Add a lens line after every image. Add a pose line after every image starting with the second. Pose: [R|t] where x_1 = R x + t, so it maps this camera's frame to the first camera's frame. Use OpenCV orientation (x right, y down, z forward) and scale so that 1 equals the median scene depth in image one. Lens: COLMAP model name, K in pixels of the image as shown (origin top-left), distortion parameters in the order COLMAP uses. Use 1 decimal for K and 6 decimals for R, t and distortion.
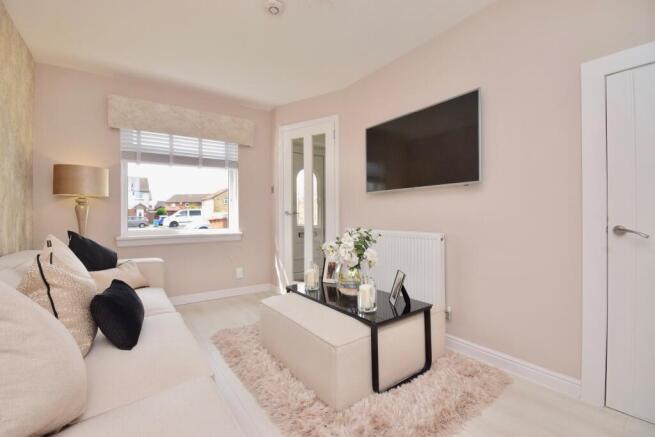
lens RADIAL K [[286.9, 0, 329.7], [0, 286.9, 217.9], [0, 0, 1]] dist [0.000038, 0.000464]
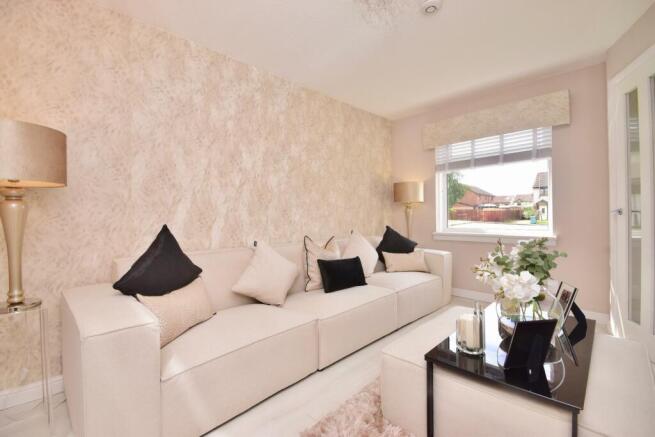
lens RADIAL K [[286.9, 0, 330.7], [0, 286.9, 218.5], [0, 0, 1]] dist [0.000038, 0.000464]
pose [[0.191733, 0.009269, -0.981403, 0.420847], [0.000930, 0.999953, 0.009626, -0.007921], [0.981447, -0.002758, 0.191715, 0.284146]]
